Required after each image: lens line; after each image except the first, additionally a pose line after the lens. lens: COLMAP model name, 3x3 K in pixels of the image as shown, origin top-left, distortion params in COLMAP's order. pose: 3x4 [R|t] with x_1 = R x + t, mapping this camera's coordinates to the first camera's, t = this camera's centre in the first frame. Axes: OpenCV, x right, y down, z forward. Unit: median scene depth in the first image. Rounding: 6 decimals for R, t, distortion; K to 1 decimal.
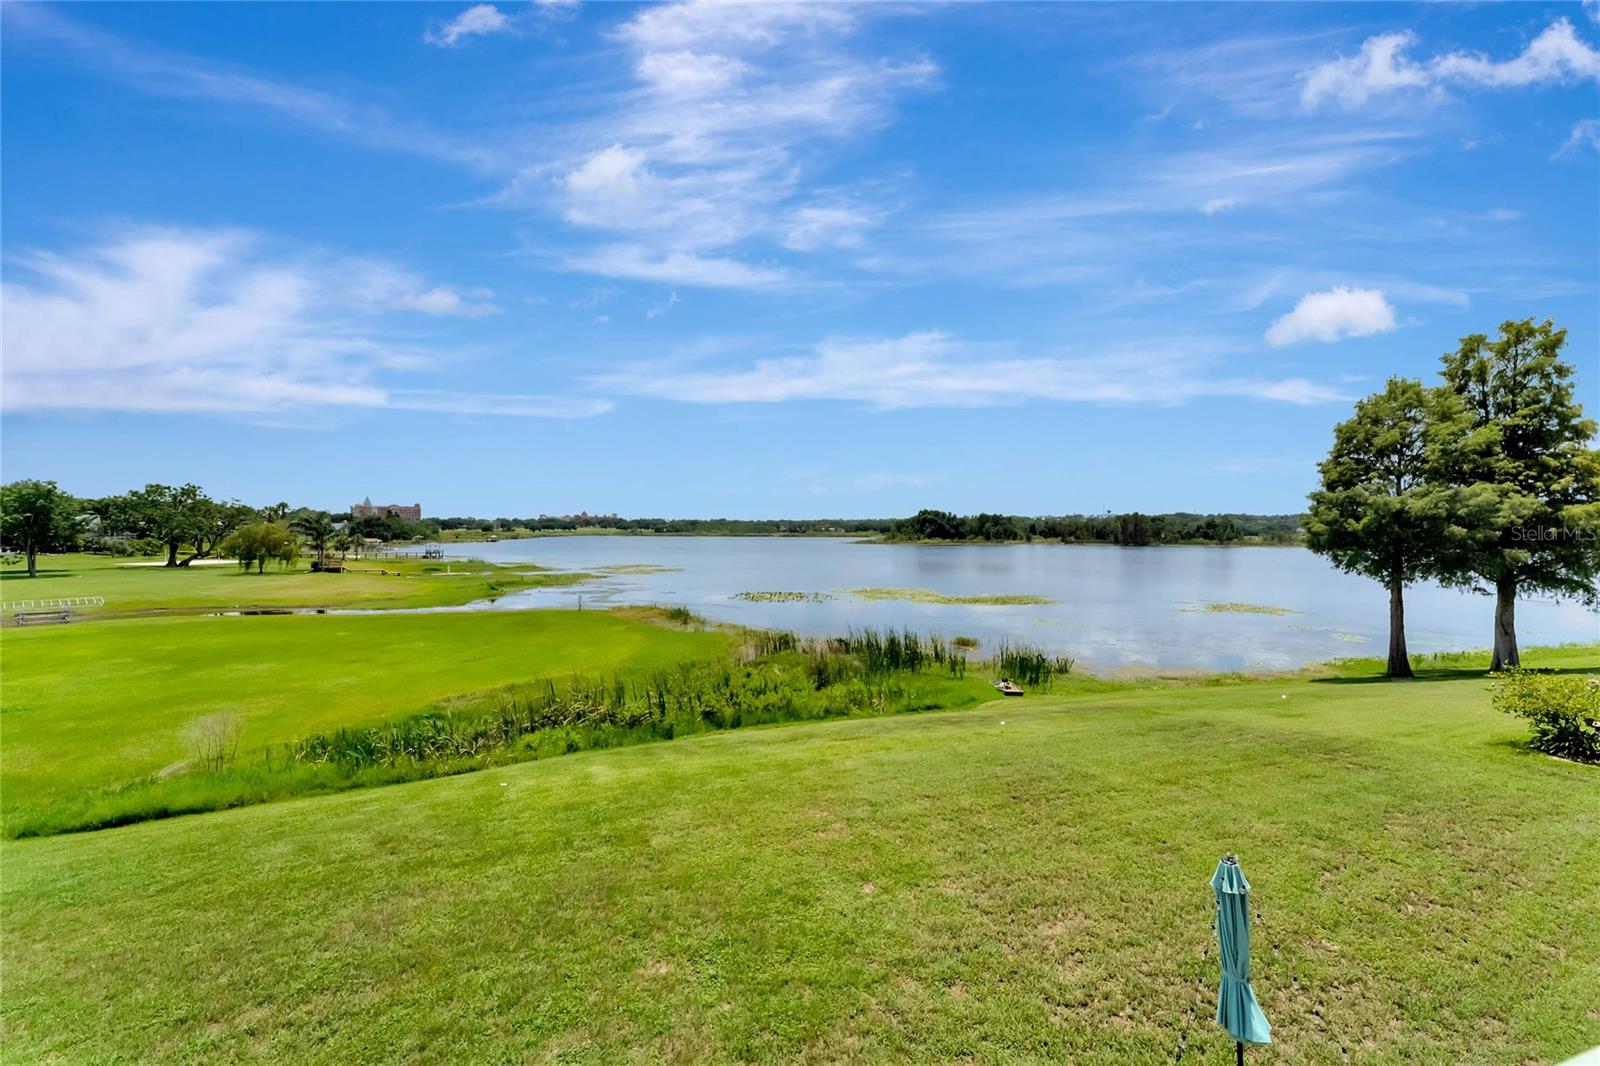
lens RADIAL K [[648.5, 0, 789.7], [0, 648.5, 532.7], [0, 0, 1]] dist [0.002729, -0.000272]
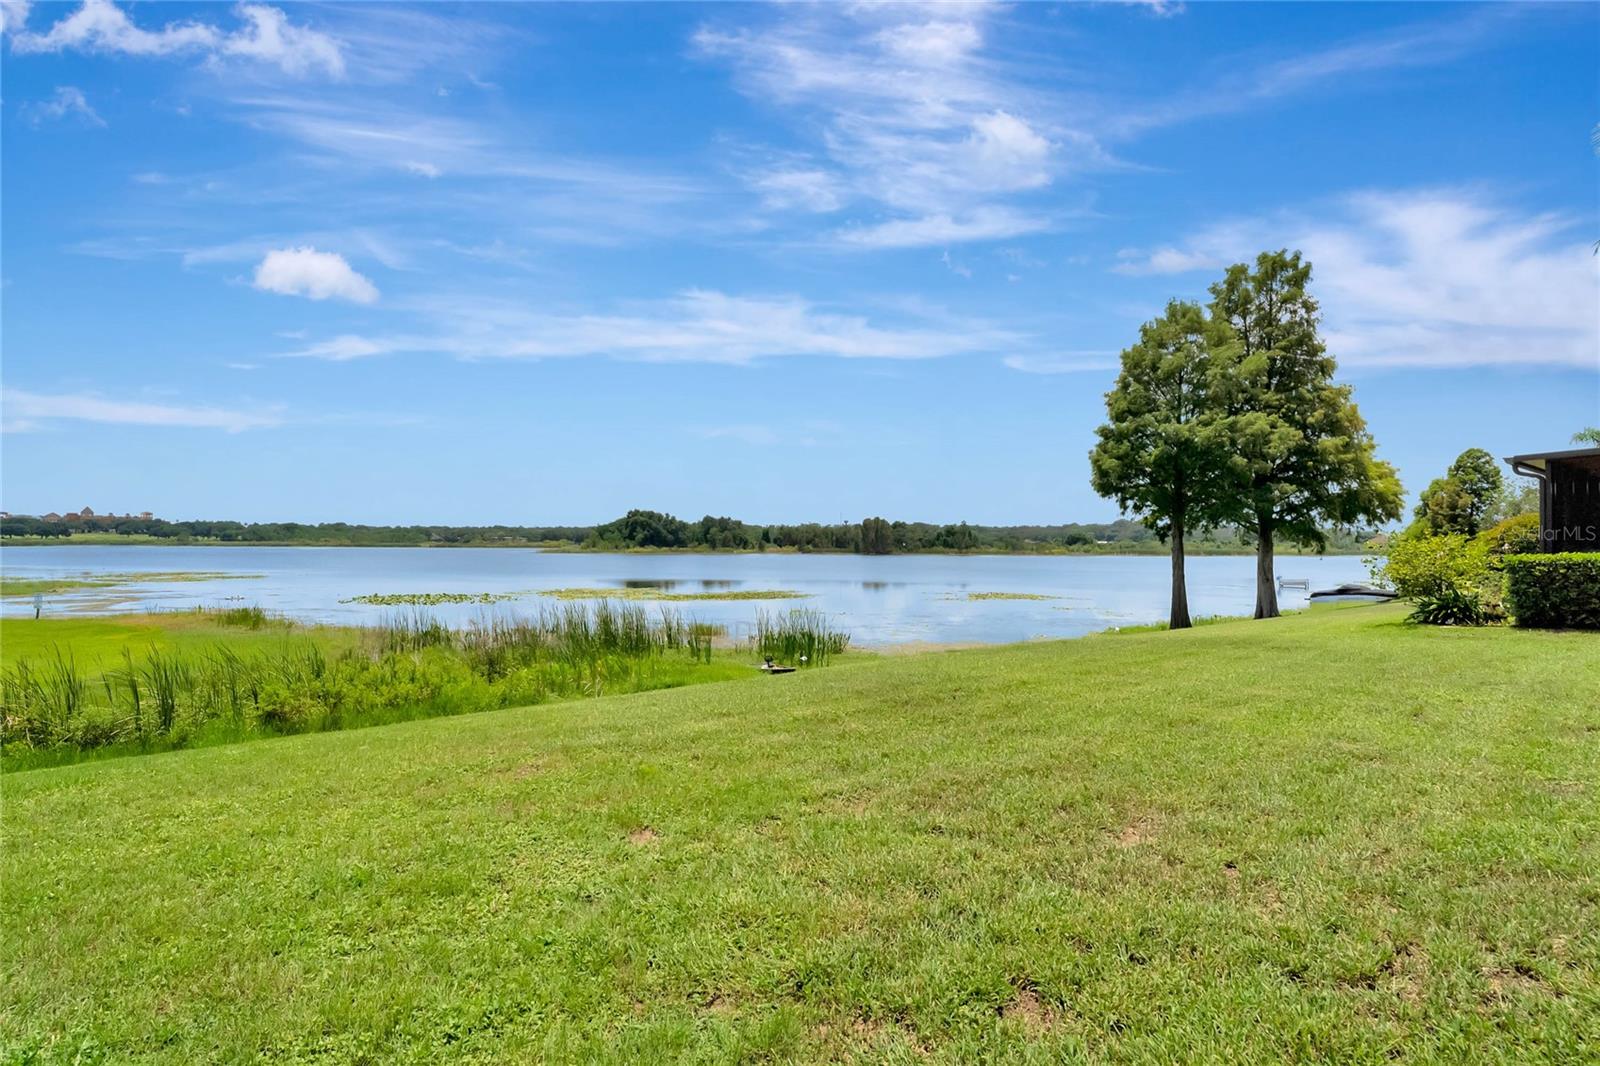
lens RADIAL K [[836.6, 0, 797.2], [0, 836.6, 530.9], [0, 0, 1]] dist [-0.002937, 0.001427]
pose [[0.921890, 0.008810, 0.387351, 0.005165], [-0.002790, 0.999866, -0.016100, 0.102654], [-0.387441, 0.013762, 0.921792, 0.144471]]
